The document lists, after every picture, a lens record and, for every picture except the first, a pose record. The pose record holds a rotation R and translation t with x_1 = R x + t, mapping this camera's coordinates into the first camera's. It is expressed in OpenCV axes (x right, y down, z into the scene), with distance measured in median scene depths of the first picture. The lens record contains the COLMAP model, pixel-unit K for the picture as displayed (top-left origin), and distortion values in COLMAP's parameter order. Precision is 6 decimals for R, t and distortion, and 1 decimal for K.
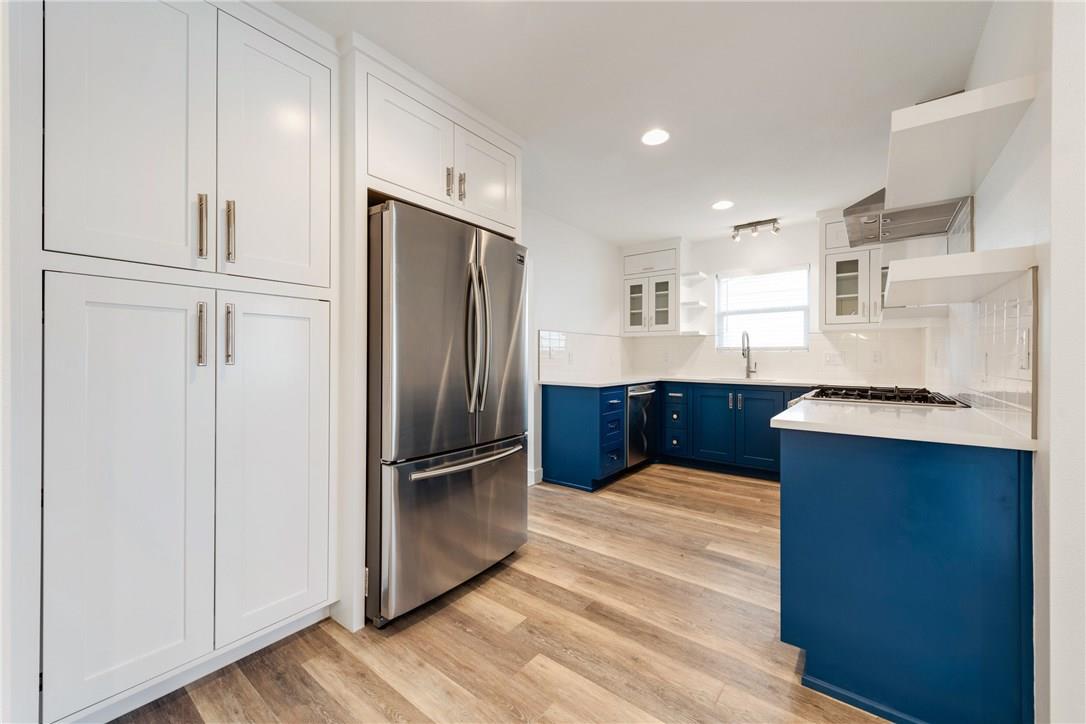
lens RADIAL K [[425.5, 0, 545.5], [0, 425.5, 359.5], [0, 0, 1]] dist [0.009782, -0.000345]
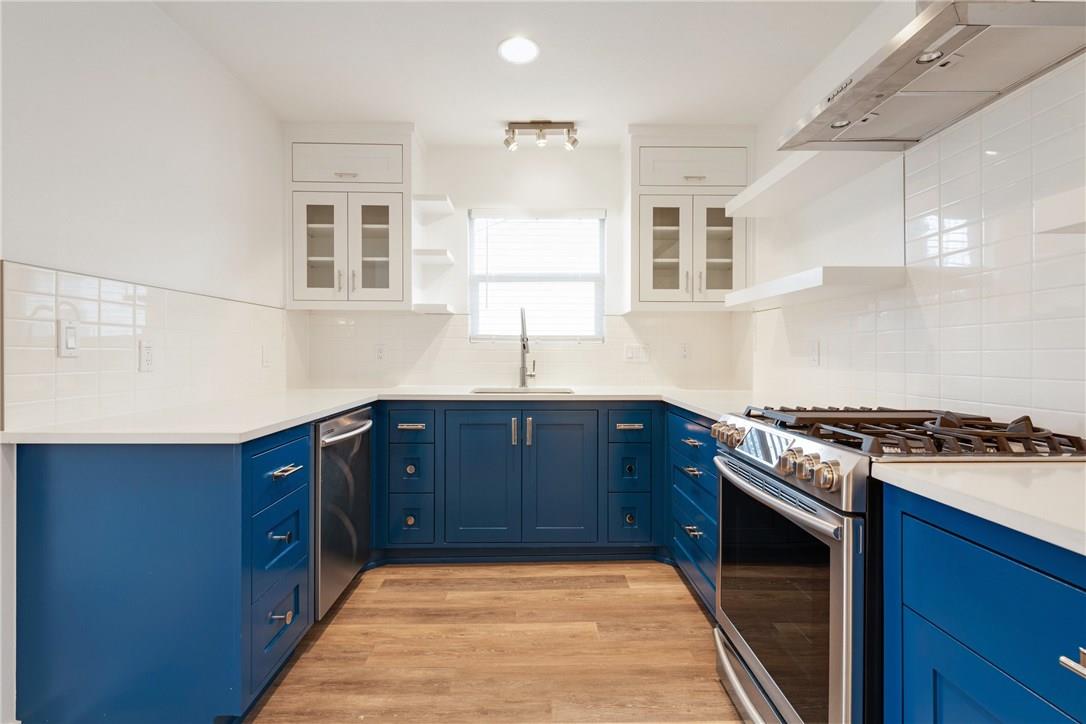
lens RADIAL K [[513.7, 0, 545.8], [0, 513.7, 353.4], [0, 0, 1]] dist [0.013313, -0.000294]
pose [[0.777187, -0.003973, 0.629257, 0.046161], [0.003409, 0.999992, 0.002103, -0.004706], [-0.629261, 0.000510, 0.777194, 0.432264]]
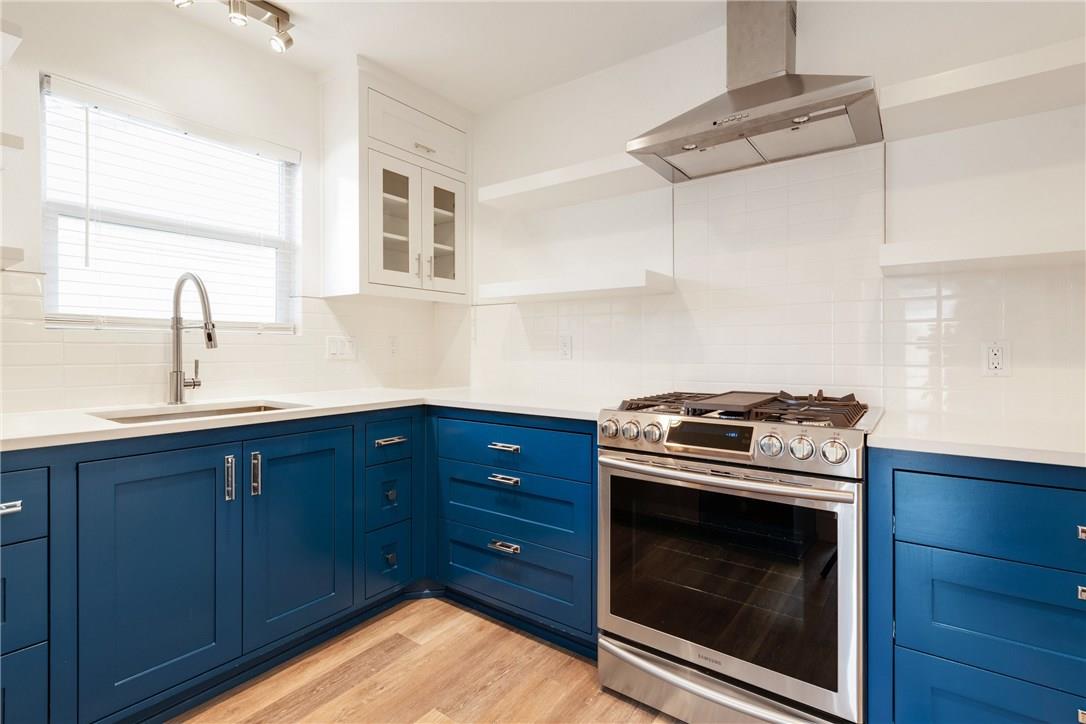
lens RADIAL K [[513.7, 0, 545.8], [0, 513.7, 353.4], [0, 0, 1]] dist [0.013313, -0.000294]
pose [[-0.025932, -0.011228, 0.999601, 0.024900], [0.003517, 0.999930, 0.011323, -0.003161], [-0.999658, 0.003810, -0.025891, 0.720976]]
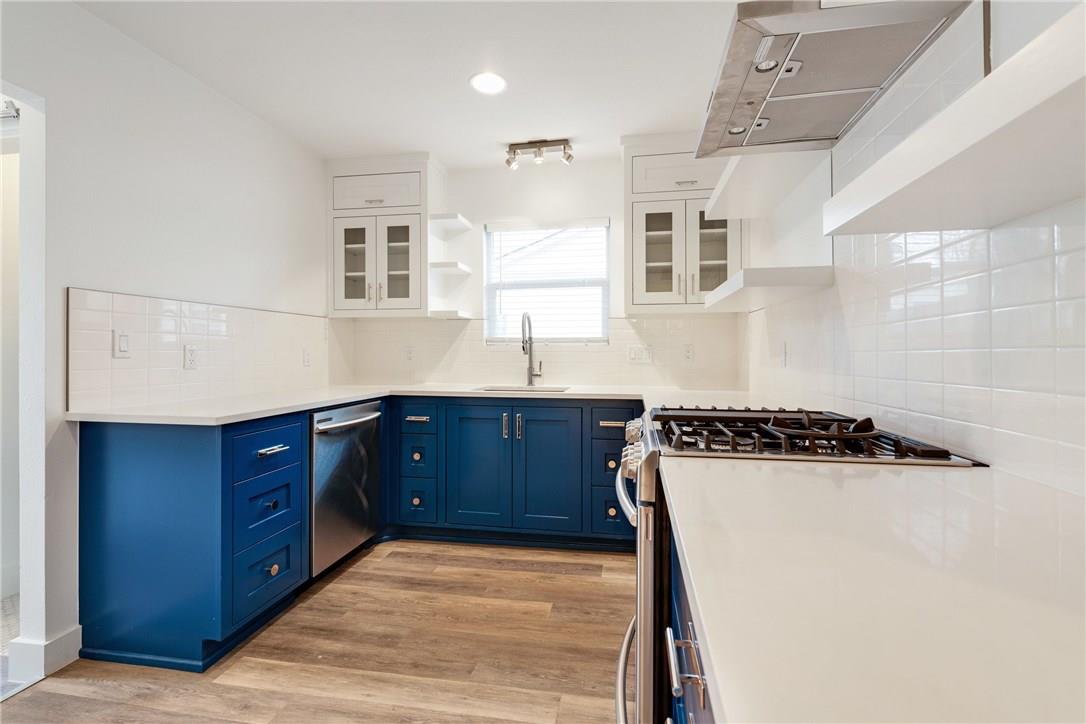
lens RADIAL K [[497.4, 0, 545.4], [0, 497.4, 350.6], [0, 0, 1]] dist [0.013612, -0.000113]
pose [[0.887092, -0.001054, 0.461592, 0.150533], [0.004739, 0.999965, -0.006823, -0.003946], [-0.461569, 0.008239, 0.887066, 0.327198]]
